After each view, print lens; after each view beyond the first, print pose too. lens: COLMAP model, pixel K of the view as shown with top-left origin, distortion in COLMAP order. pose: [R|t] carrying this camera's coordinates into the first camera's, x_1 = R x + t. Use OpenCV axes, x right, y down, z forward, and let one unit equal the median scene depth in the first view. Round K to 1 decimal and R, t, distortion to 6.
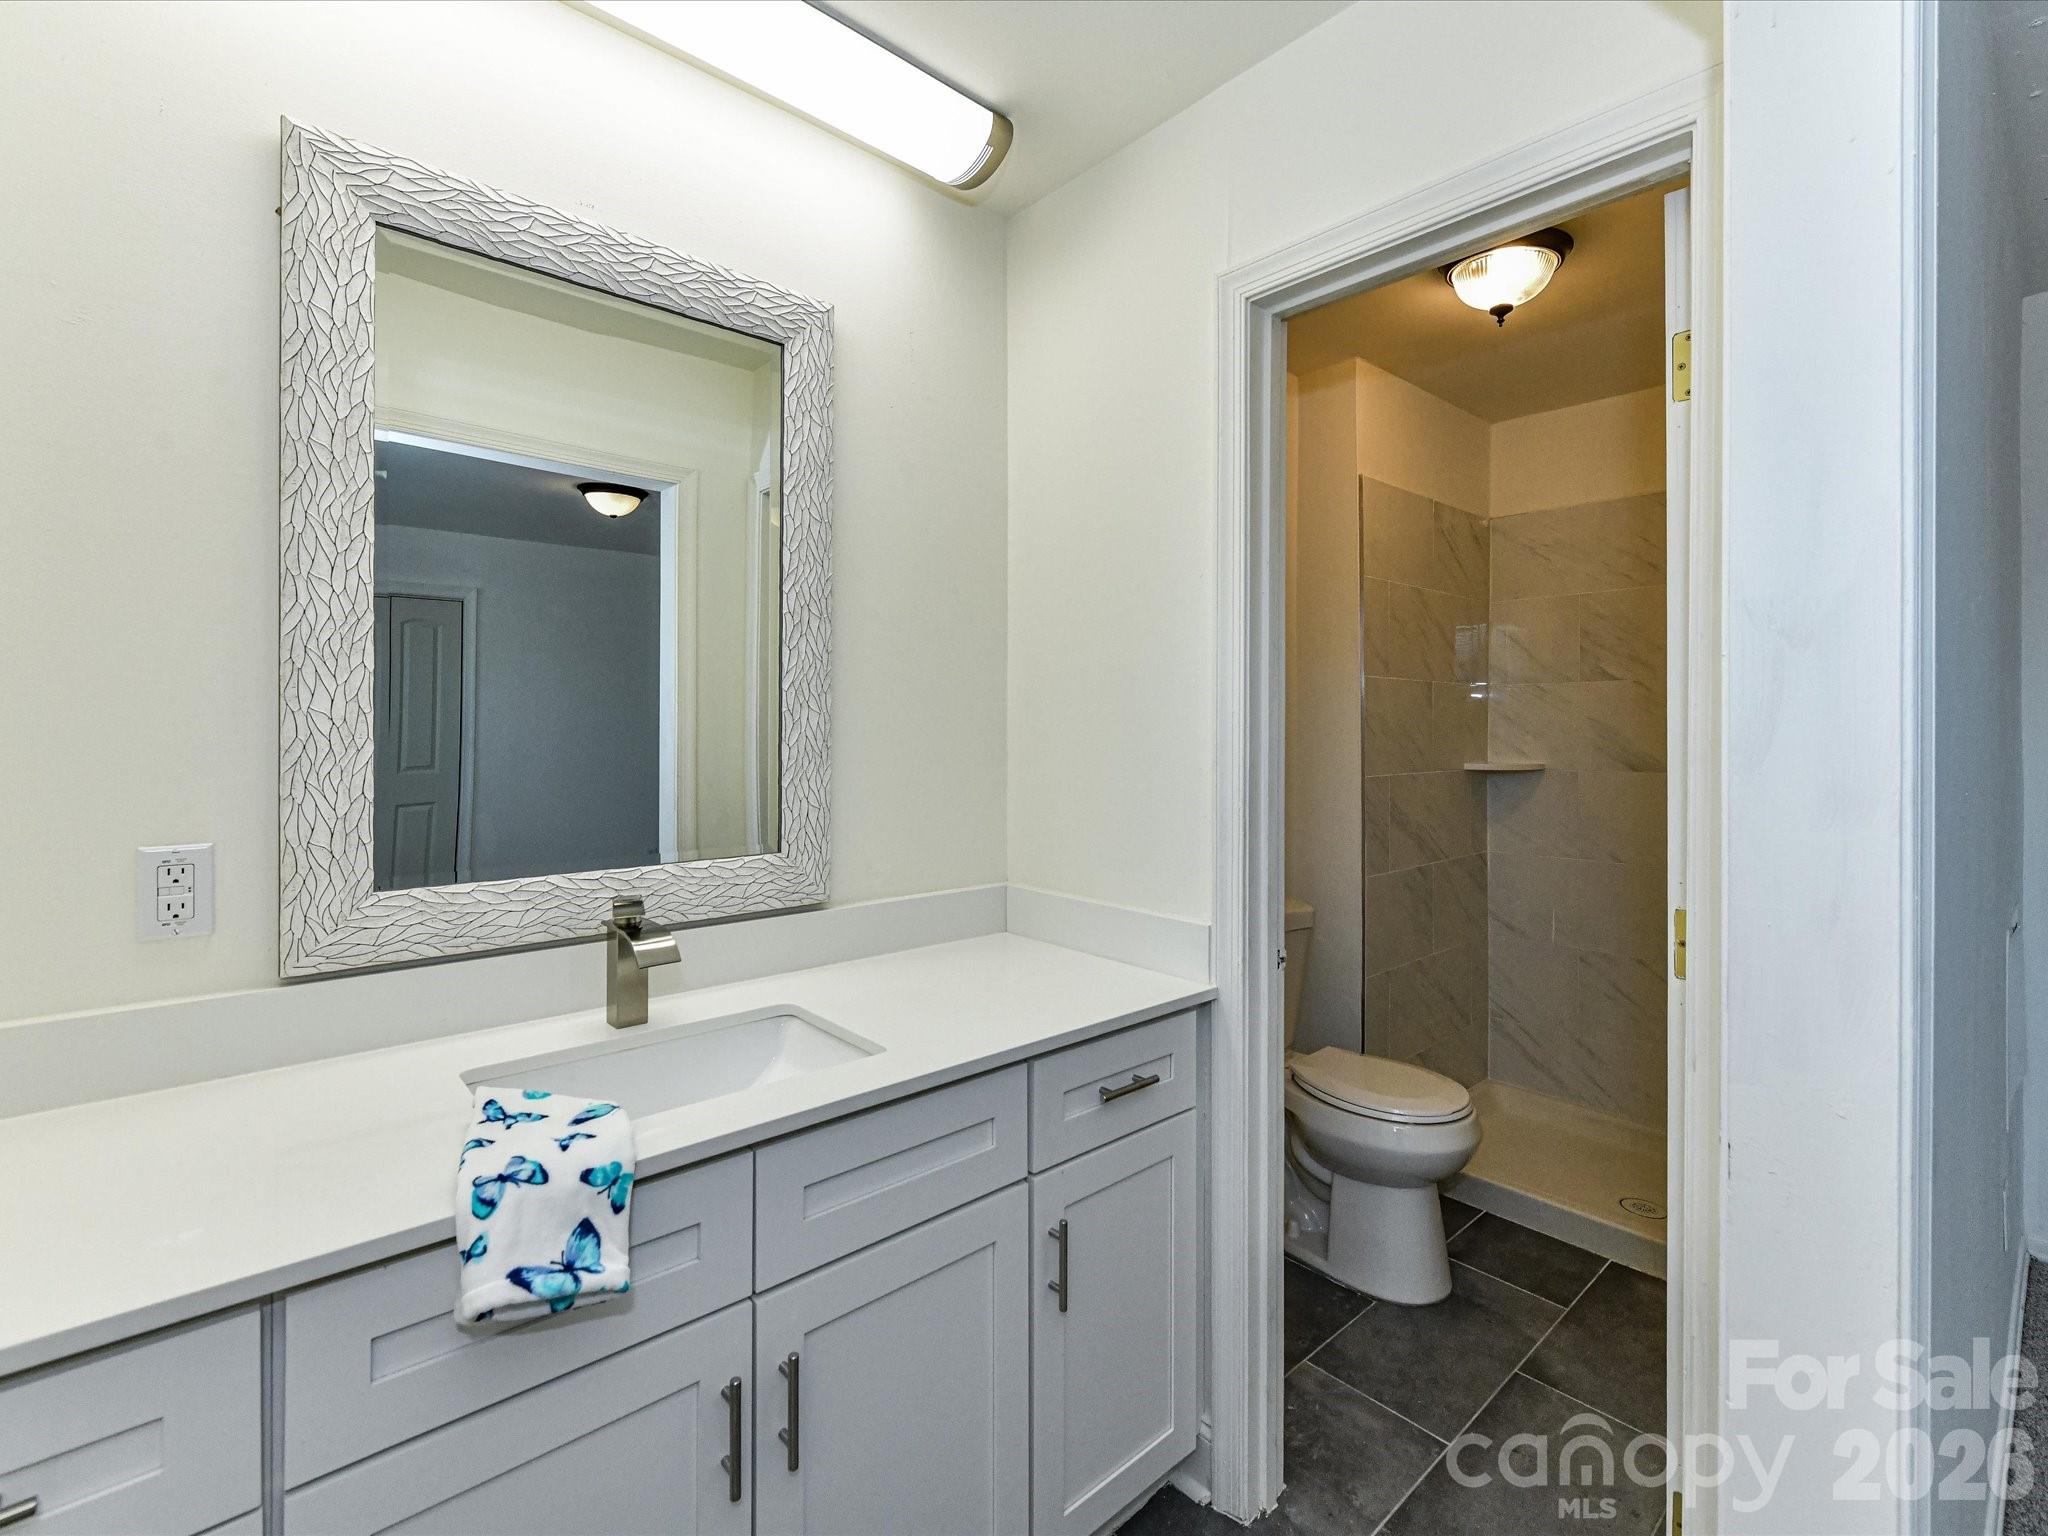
lens RADIAL K [[924.8, 0, 1023.3], [0, 924.8, 736.9], [0, 0, 1]] dist [0.007203, -0.002059]
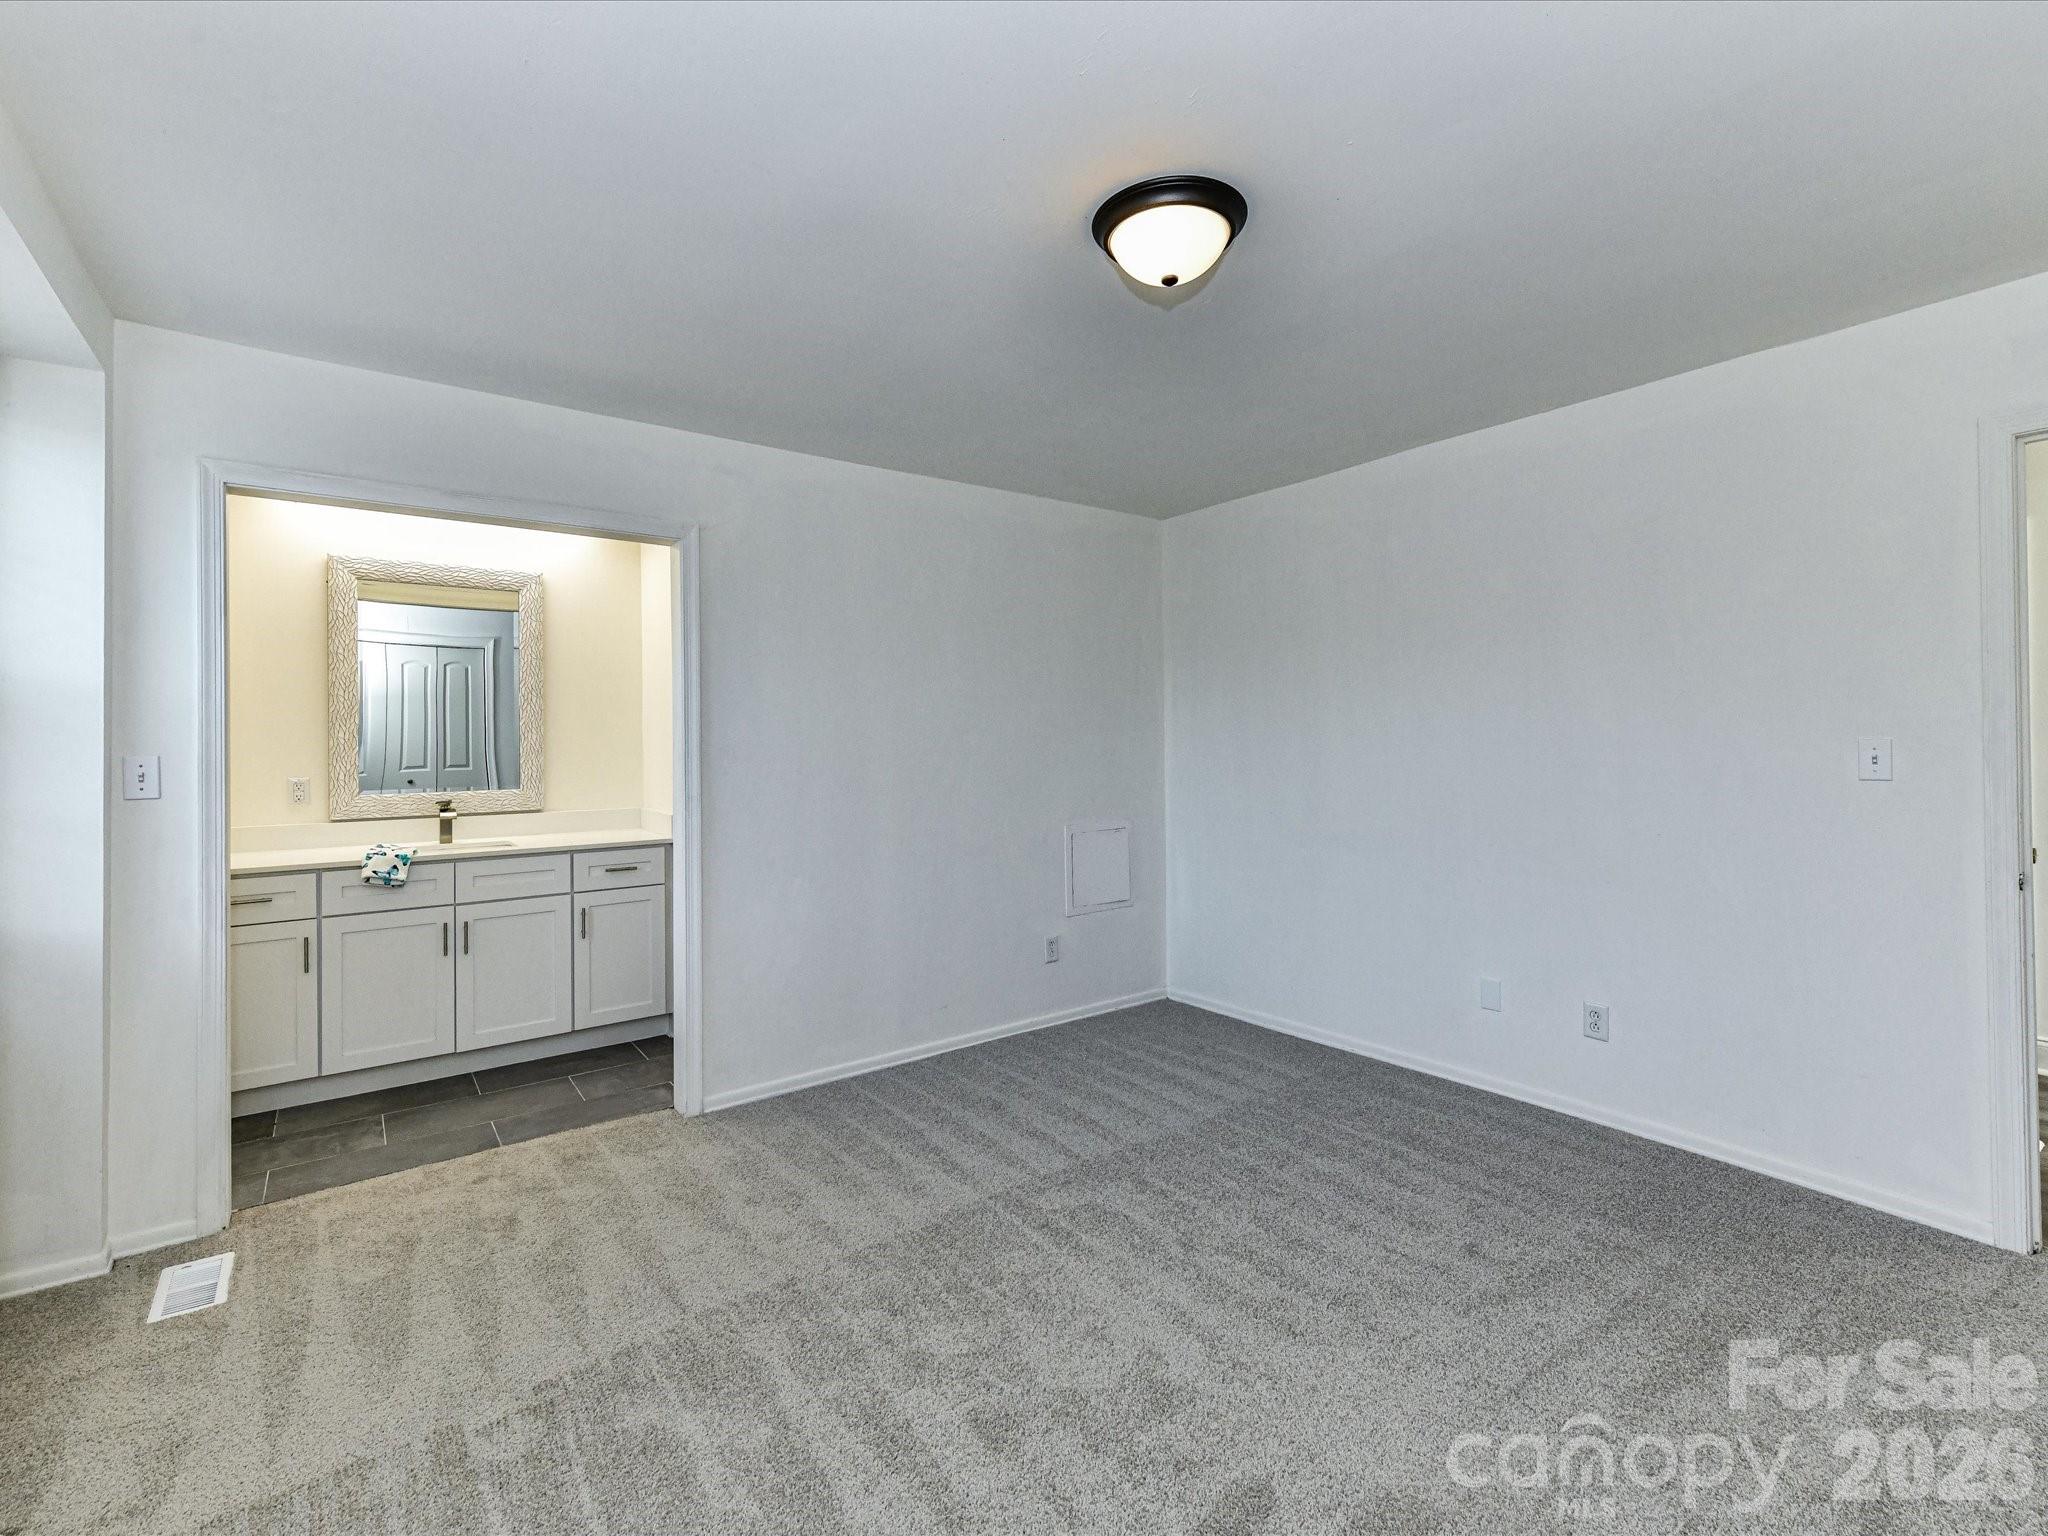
lens RADIAL K [[924.8, 0, 1018.9], [0, 924.8, 747.4], [0, 0, 1]] dist [0.007203, -0.002059]
pose [[0.996106, -0.010151, -0.087581, 0.697400], [0.009847, 0.999944, -0.003903, 0.017381], [0.087616, 0.003026, 0.996150, -0.746335]]
